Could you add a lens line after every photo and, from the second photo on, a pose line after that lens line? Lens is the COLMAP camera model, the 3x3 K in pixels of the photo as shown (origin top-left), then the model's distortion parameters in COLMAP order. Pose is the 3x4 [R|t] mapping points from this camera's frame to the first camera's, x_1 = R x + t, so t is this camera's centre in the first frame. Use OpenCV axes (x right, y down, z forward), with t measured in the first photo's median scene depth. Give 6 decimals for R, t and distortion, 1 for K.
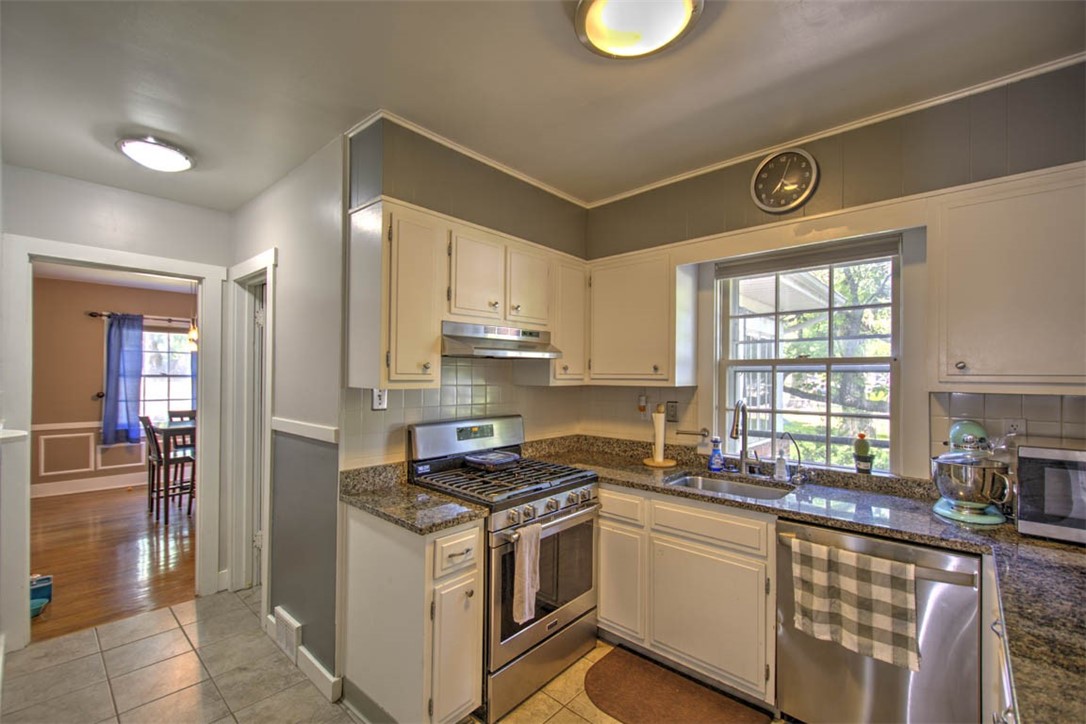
lens RADIAL K [[466.2, 0, 539.5], [0, 466.2, 374.0], [0, 0, 1]] dist [0.000062, -0.000028]
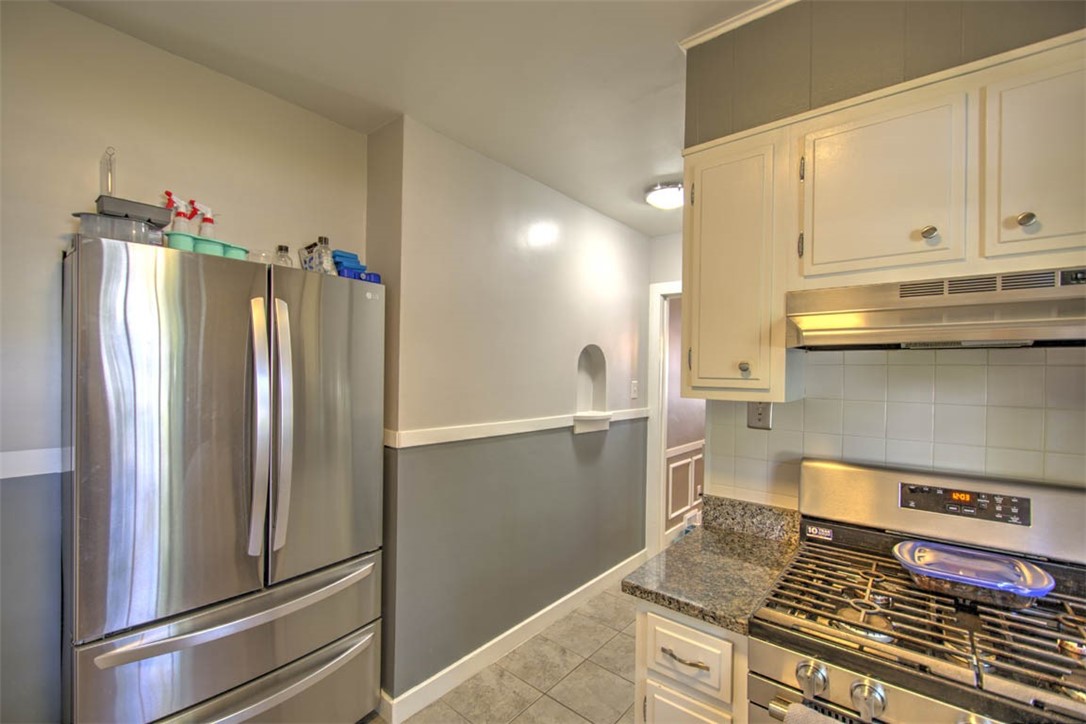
lens RADIAL K [[466.2, 0, 539.5], [0, 466.2, 374.0], [0, 0, 1]] dist [0.000062, -0.000028]
pose [[0.047885, -0.003662, -0.998846, 0.371381], [-0.012921, 0.999907, -0.004285, -0.000285], [0.998769, 0.013111, 0.047833, 0.622378]]
